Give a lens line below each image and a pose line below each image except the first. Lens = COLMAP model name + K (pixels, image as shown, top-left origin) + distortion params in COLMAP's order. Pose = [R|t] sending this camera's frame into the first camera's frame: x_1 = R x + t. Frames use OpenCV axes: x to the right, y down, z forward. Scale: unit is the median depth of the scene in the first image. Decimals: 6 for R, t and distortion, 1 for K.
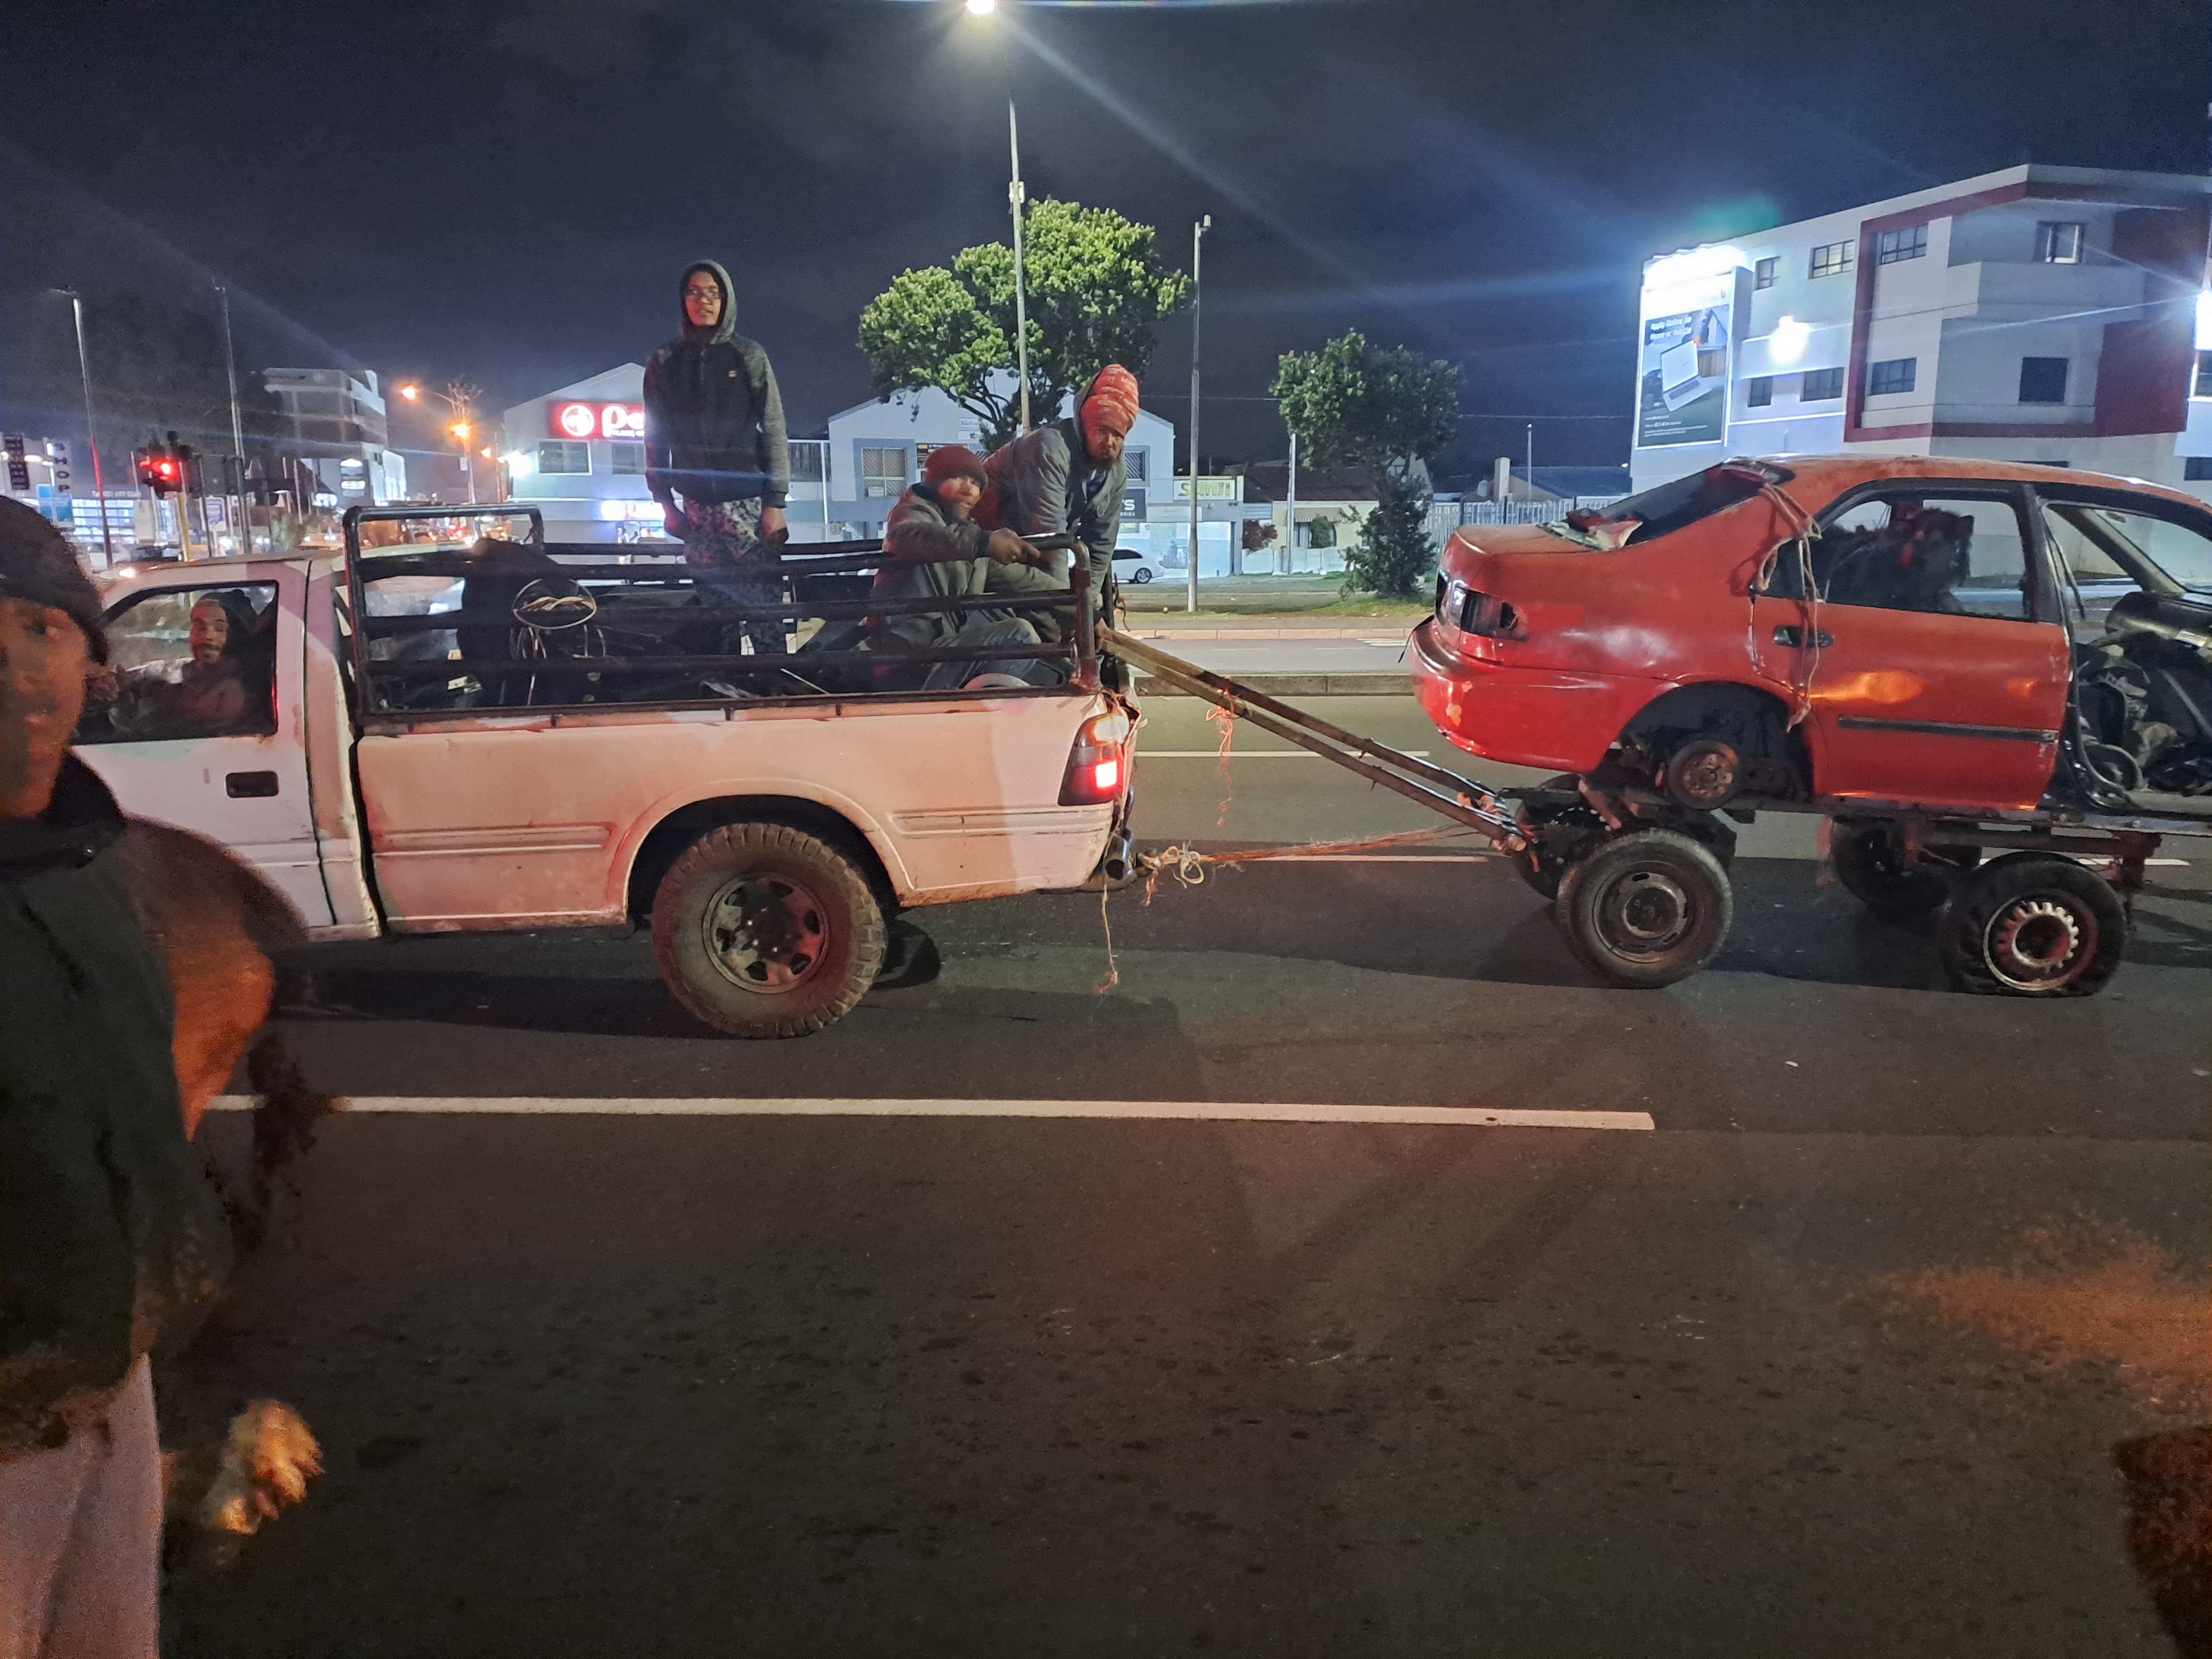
lens RADIAL K [[1683.2, 0, 1106.0], [0, 1683.2, 829.5], [0, 0, 1]] dist [0.020395, -0.032387]
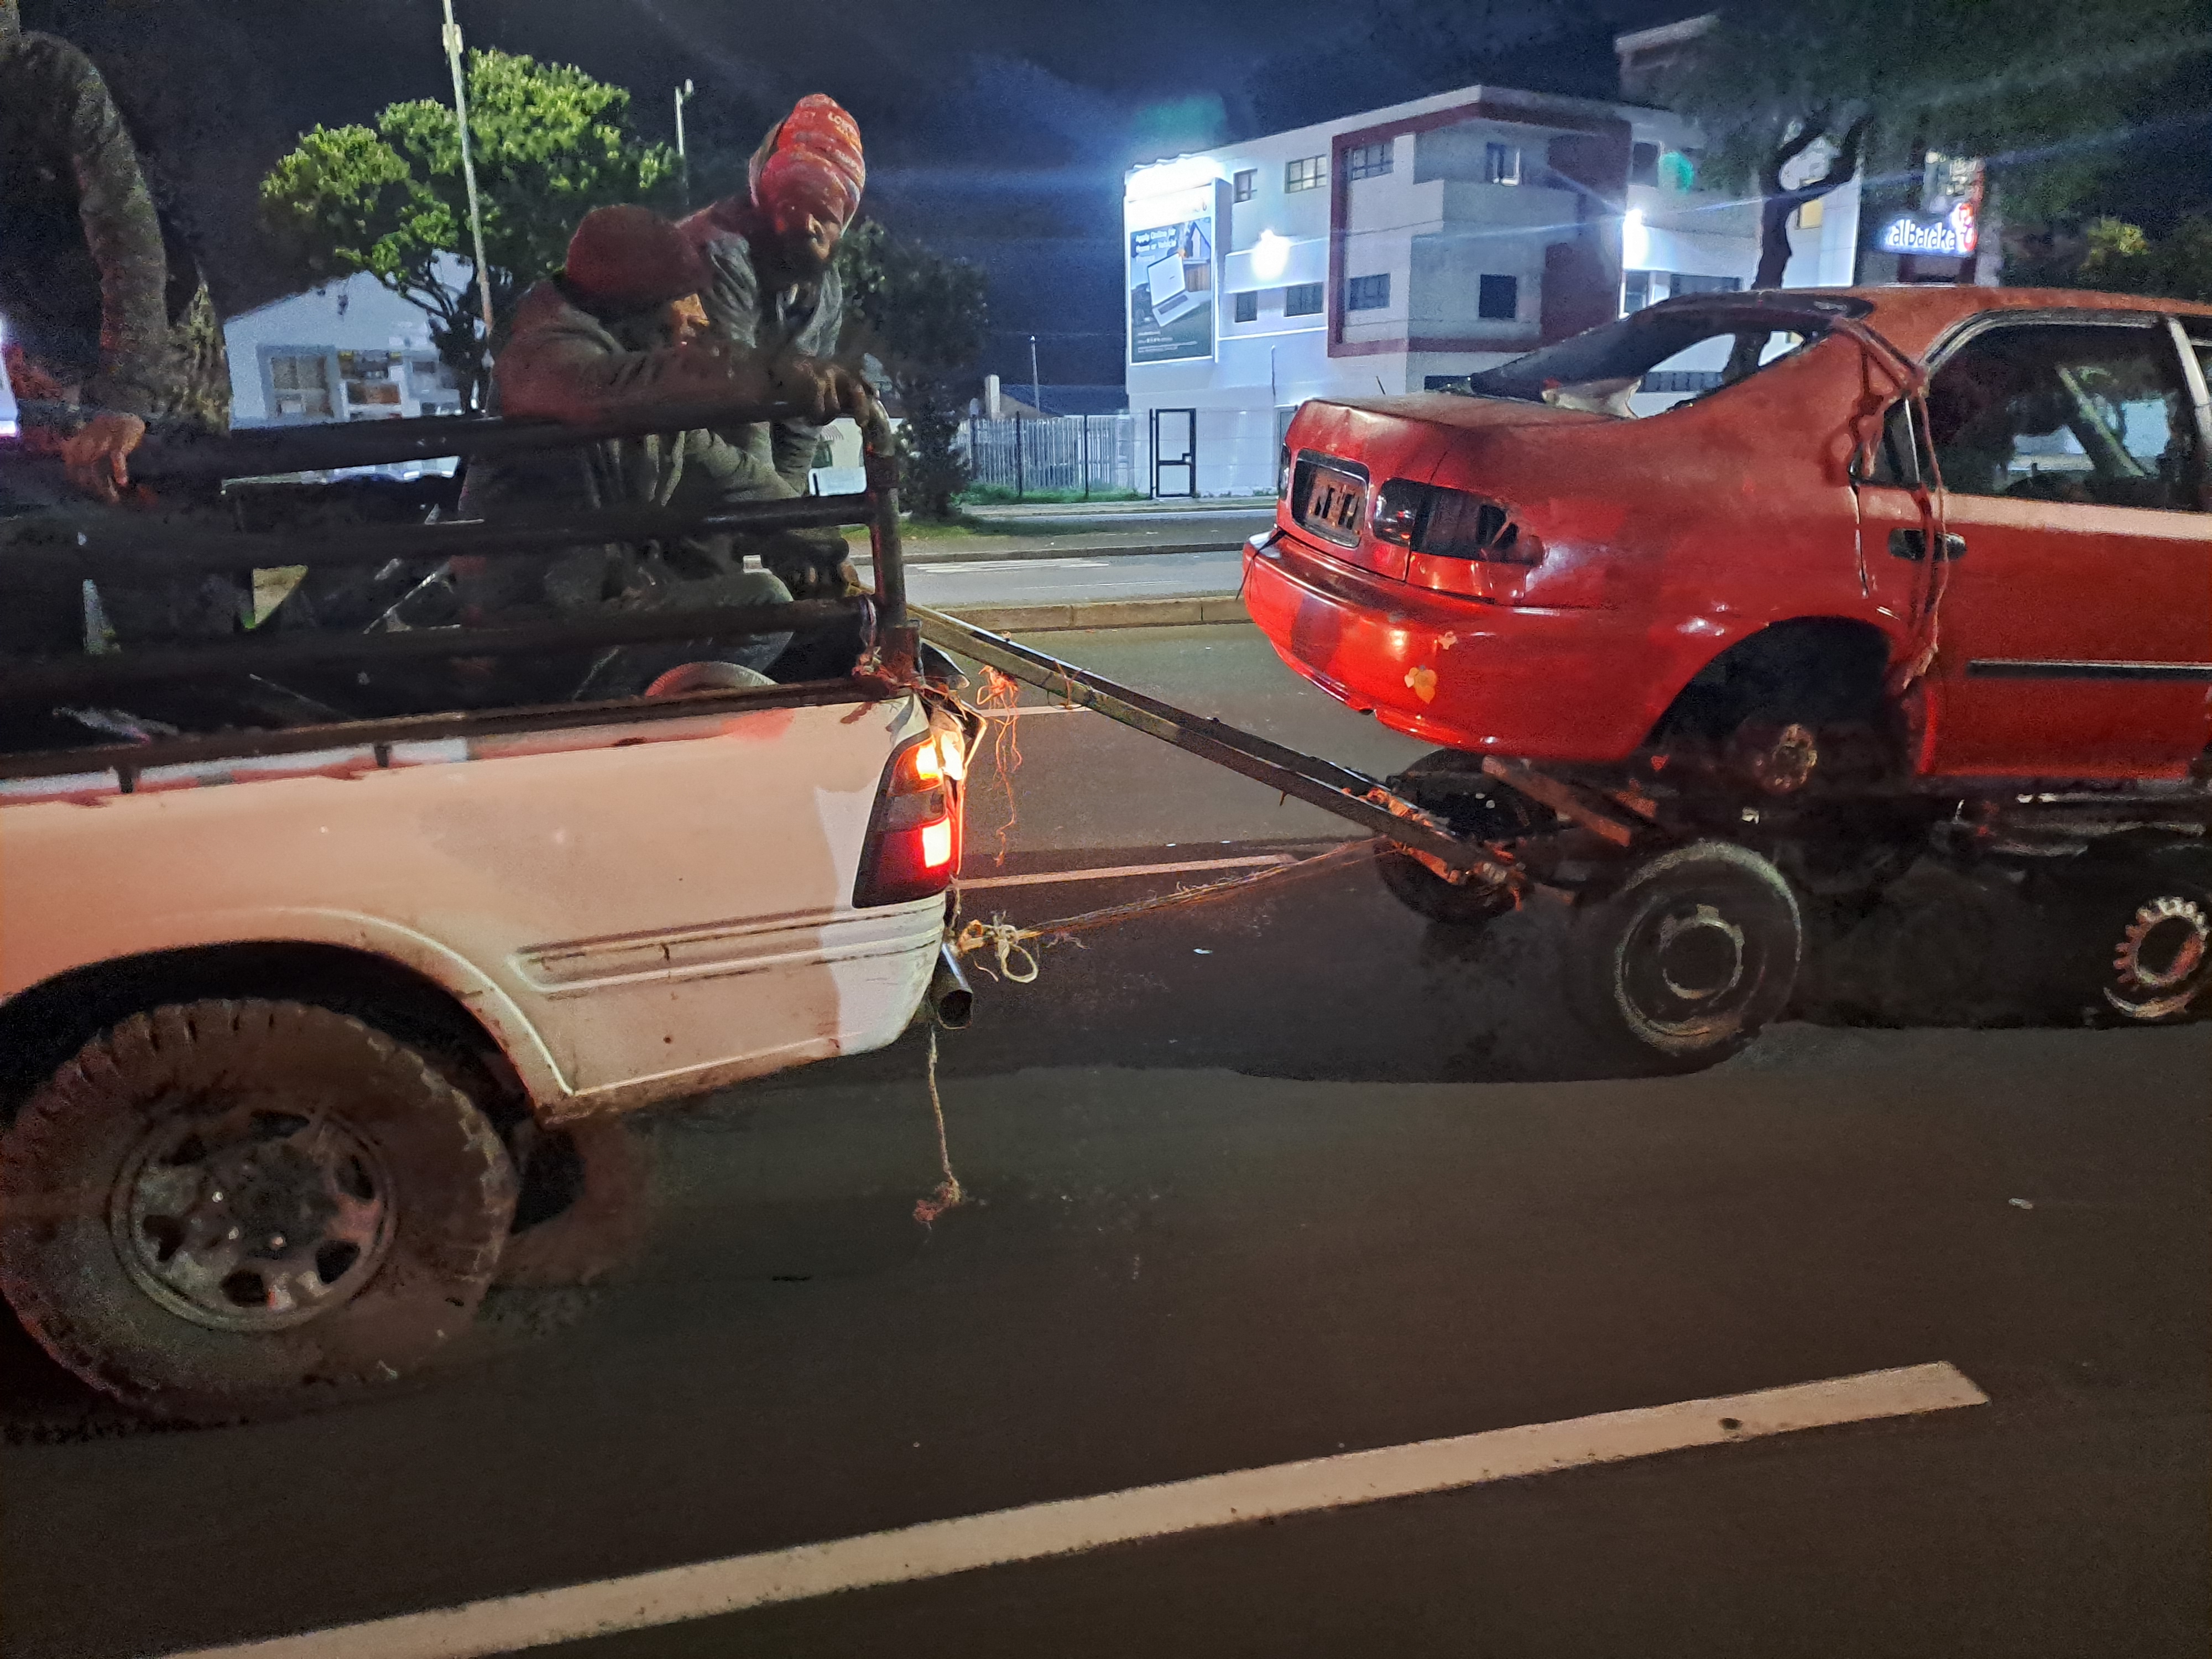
lens RADIAL K [[1683.2, 0, 1106.0], [0, 1683.2, 829.5], [0, 0, 1]] dist [0.020395, -0.032387]
pose [[0.952208, -0.079547, 0.294910, -0.022942], [0.066970, 0.996372, 0.052521, -0.013141], [-0.298018, -0.030261, 0.954080, 0.103415]]
